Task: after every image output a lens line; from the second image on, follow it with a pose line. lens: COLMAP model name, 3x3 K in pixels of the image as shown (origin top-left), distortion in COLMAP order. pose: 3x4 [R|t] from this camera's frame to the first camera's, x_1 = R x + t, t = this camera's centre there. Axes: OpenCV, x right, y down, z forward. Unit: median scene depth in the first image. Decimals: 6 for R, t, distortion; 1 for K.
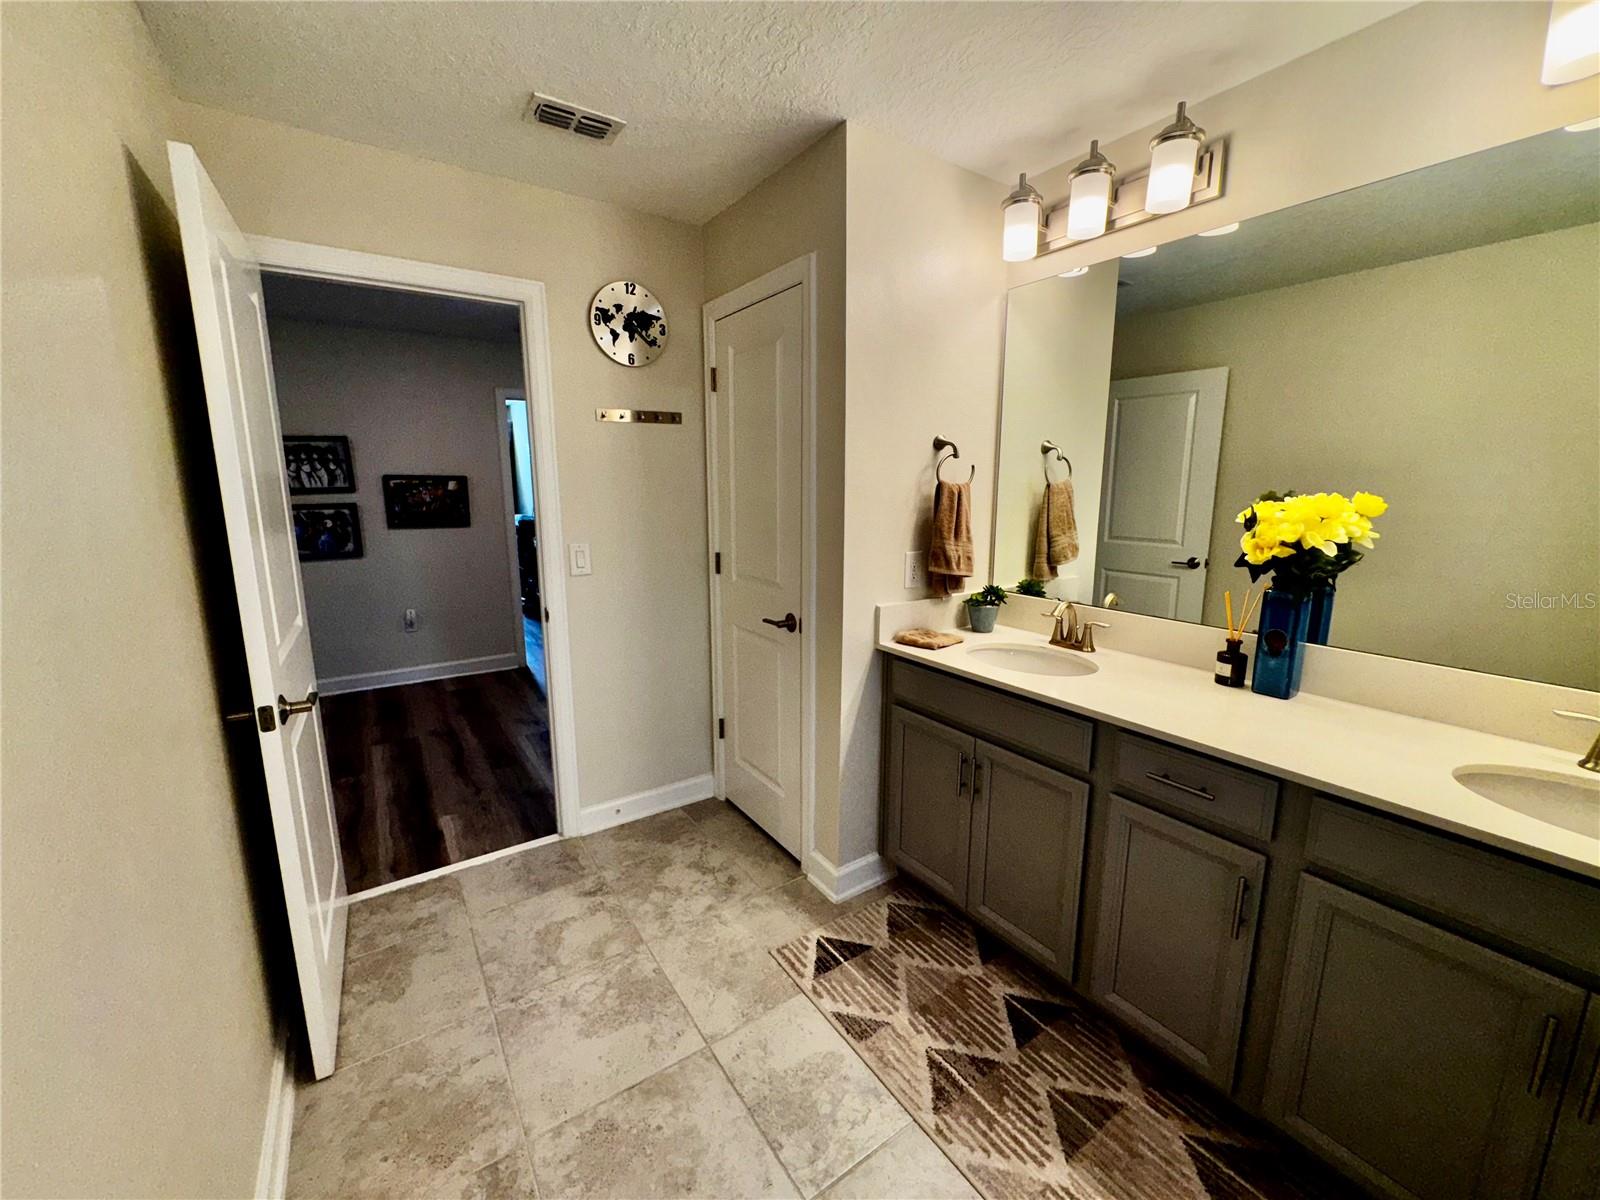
lens RADIAL K [[639.3, 0, 805.8], [0, 639.3, 603.4], [0, 0, 1]] dist [-0.001707, -0.000196]
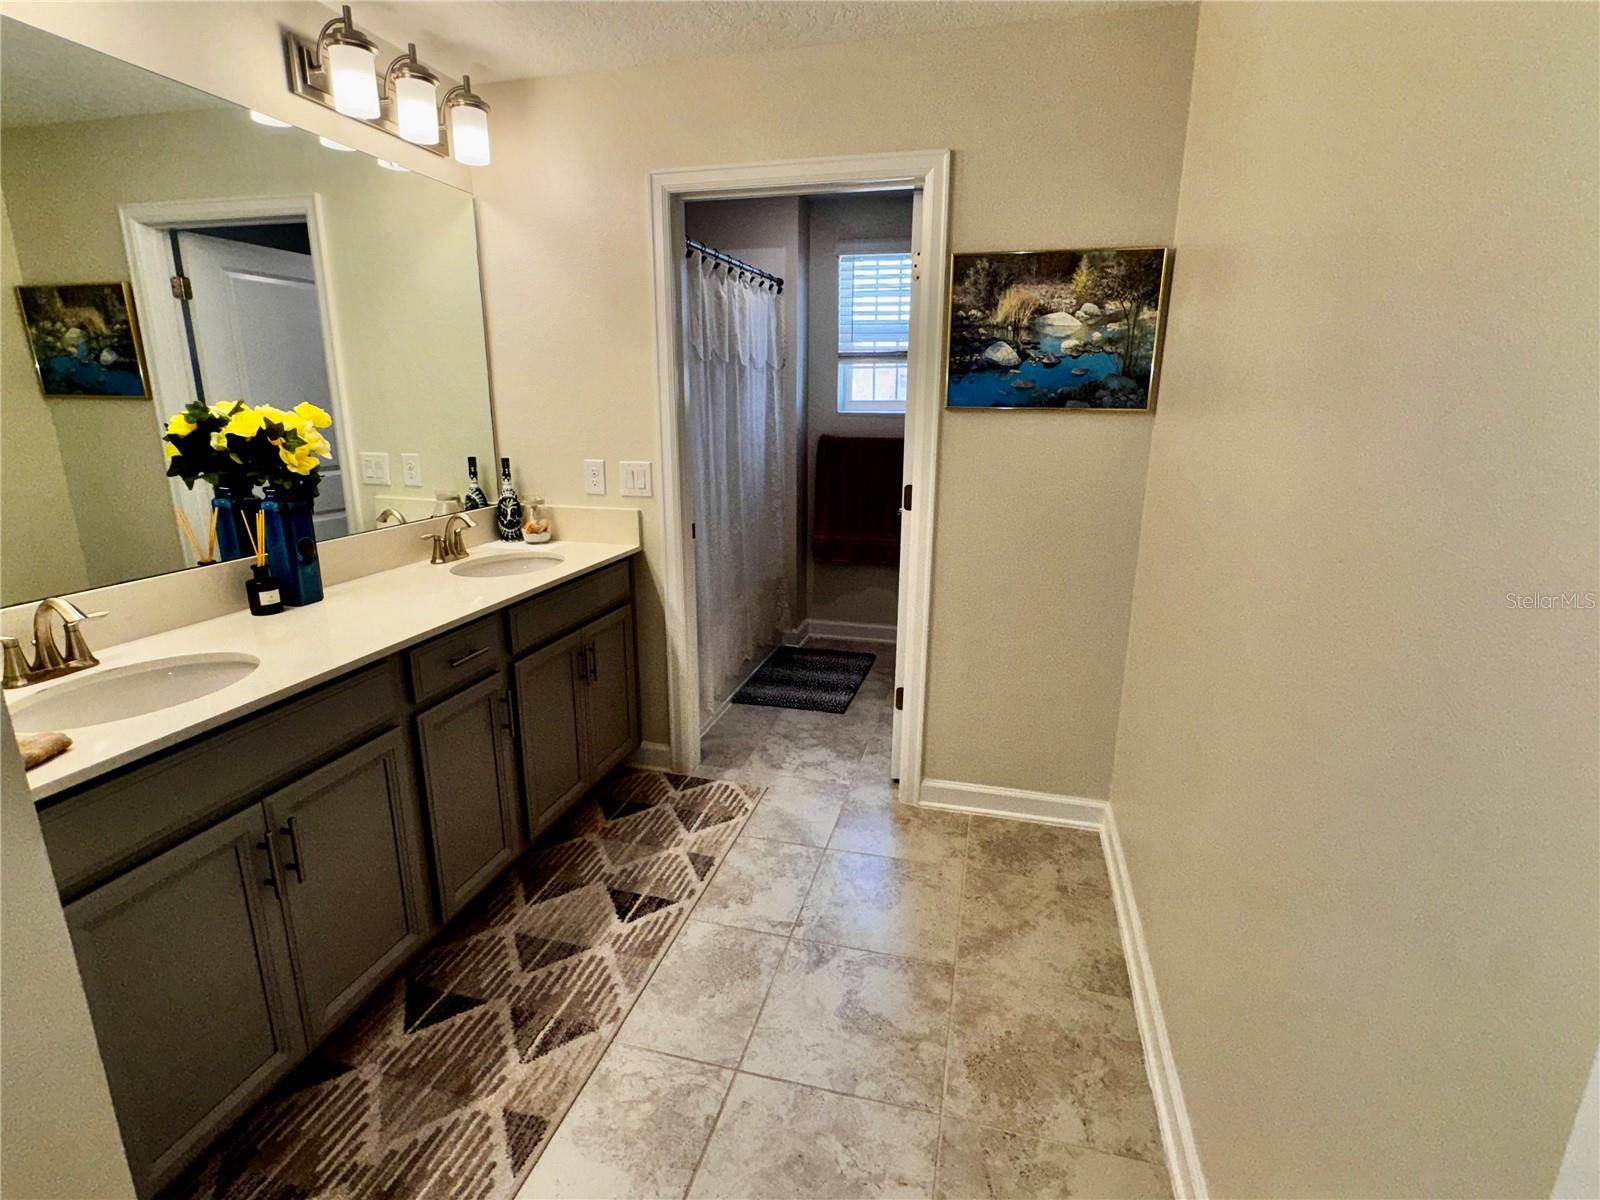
lens RADIAL K [[772.3, 0, 798.4], [0, 772.3, 594.2], [0, 0, 1]] dist [0.000211, -0.000139]
pose [[-0.652161, -0.192917, 0.733122, -0.707904], [0.129690, 0.924428, 0.358627, -0.216176], [-0.746904, 0.328961, -0.577857, 1.143837]]
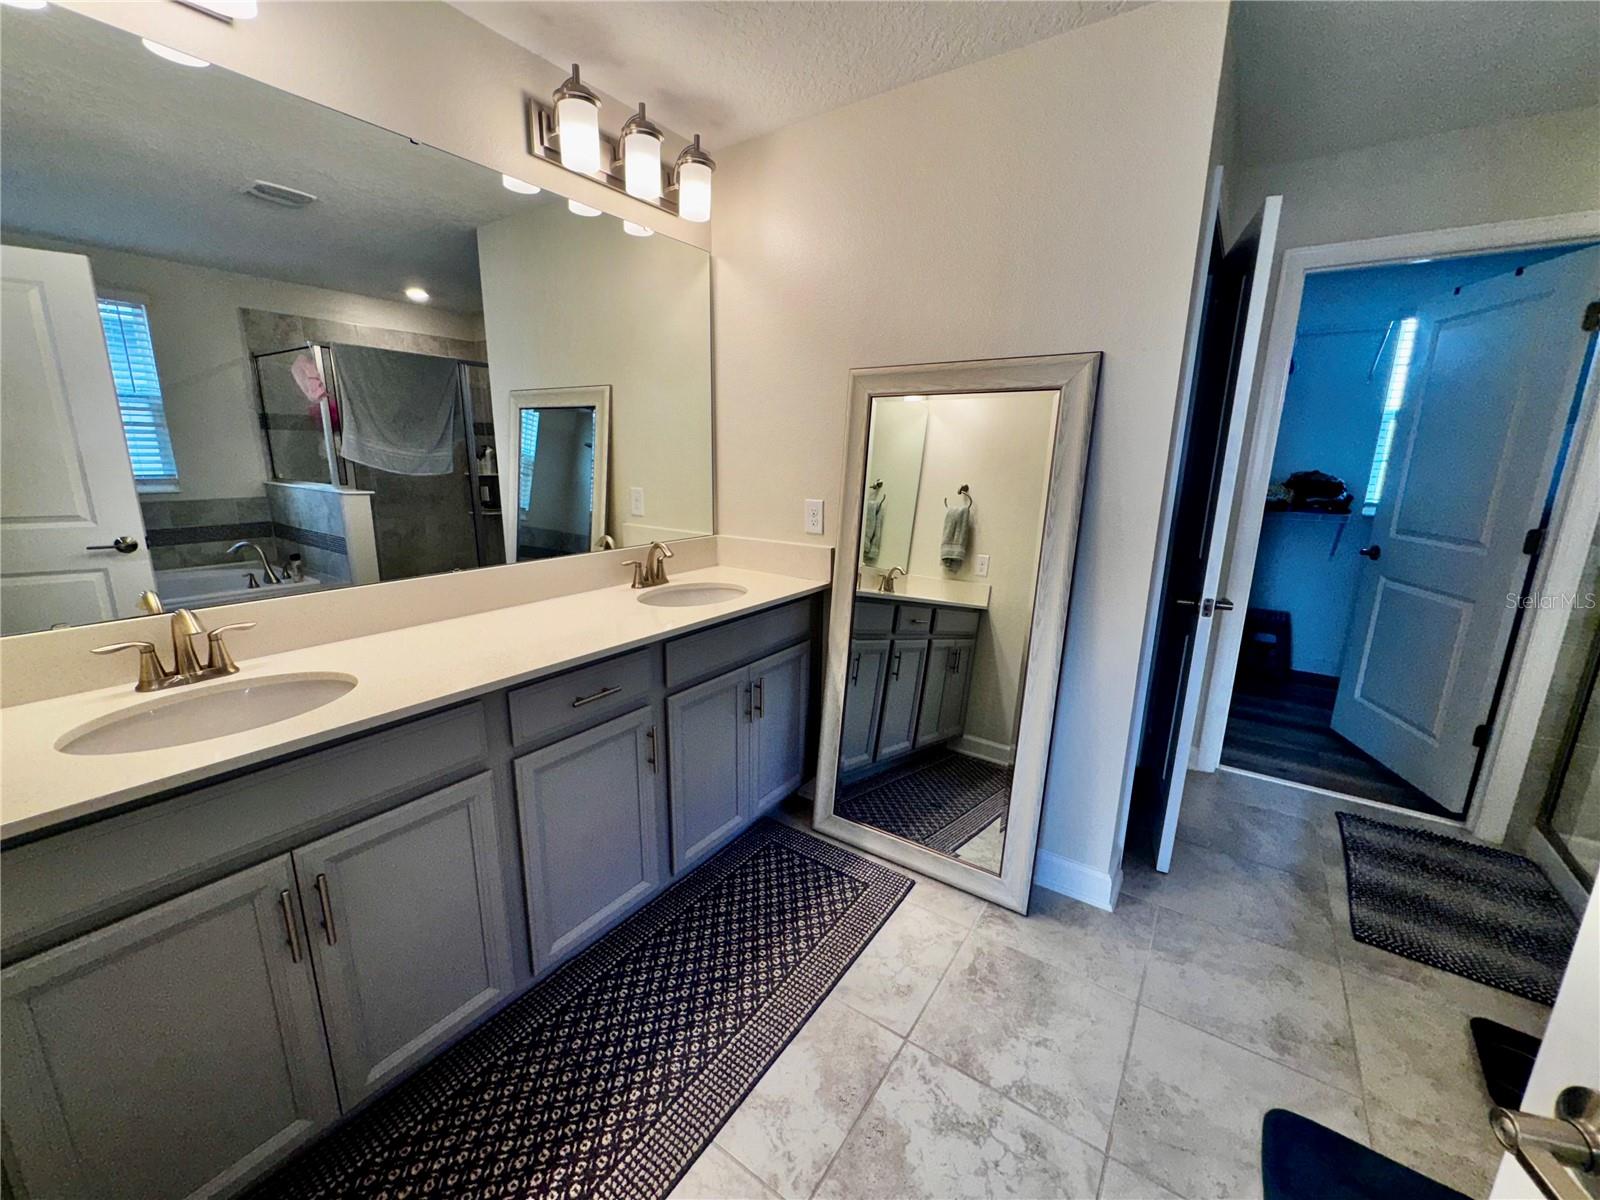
lens RADIAL K [[639.3, 0, 814.5], [0, 639.3, 601.1], [0, 0, 1]] dist [-0.001707, -0.000196]
pose [[-0.373719, -0.222926, 0.900355, -0.446470], [0.146291, 0.944373, 0.294547, -0.123088], [-0.915933, 0.241791, -0.320318, 0.813288]]
